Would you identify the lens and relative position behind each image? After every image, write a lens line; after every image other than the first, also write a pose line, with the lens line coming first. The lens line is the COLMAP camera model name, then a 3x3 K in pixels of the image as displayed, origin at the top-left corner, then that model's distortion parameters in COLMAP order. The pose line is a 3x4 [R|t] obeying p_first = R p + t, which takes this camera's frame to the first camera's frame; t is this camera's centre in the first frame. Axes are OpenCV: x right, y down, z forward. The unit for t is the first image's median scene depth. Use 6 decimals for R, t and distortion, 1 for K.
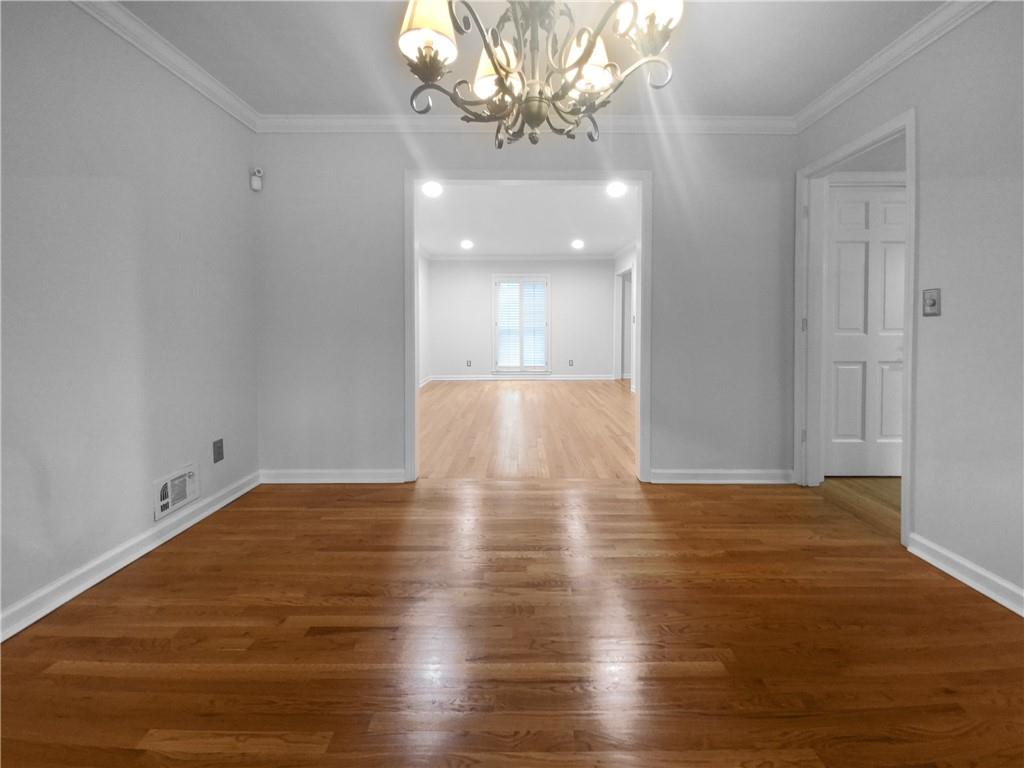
lens RADIAL K [[439.0, 0, 514.1], [0, 439.0, 385.7], [0, 0, 1]] dist [0.025550, -0.000950]
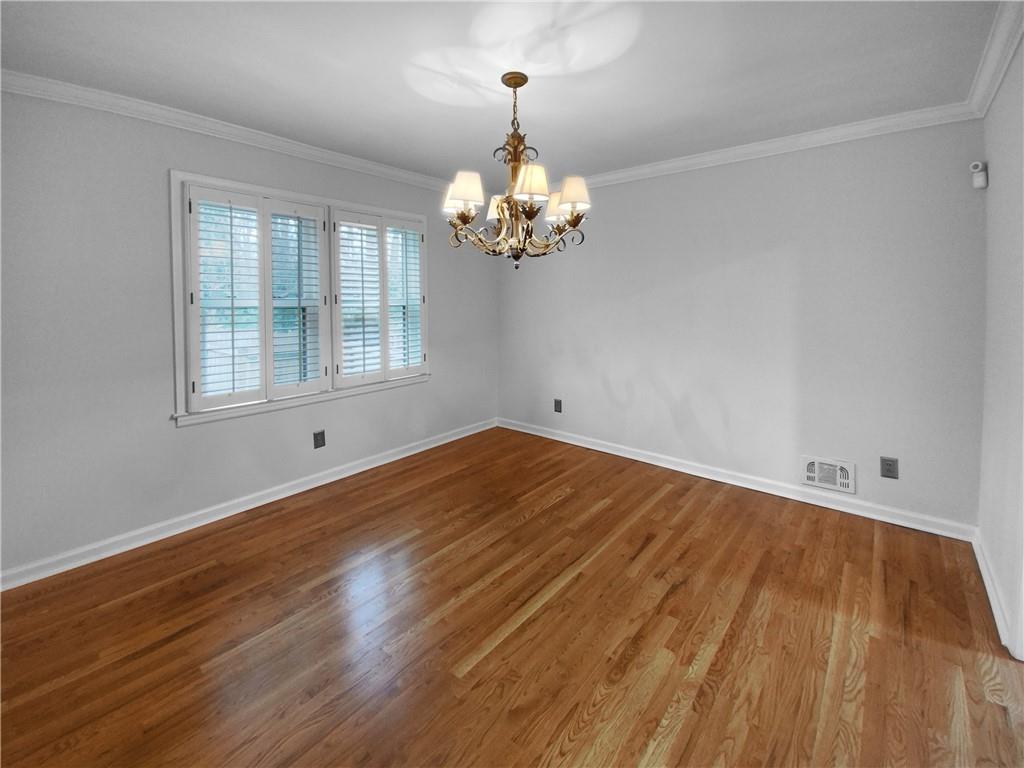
lens RADIAL K [[439.0, 0, 513.5], [0, 439.0, 383.5], [0, 0, 1]] dist [0.025550, -0.000950]
pose [[-0.648789, 0.145753, -0.746879, 0.865643], [-0.095295, 0.958197, 0.269771, -0.318854], [0.754978, 0.246198, -0.607779, 1.255749]]
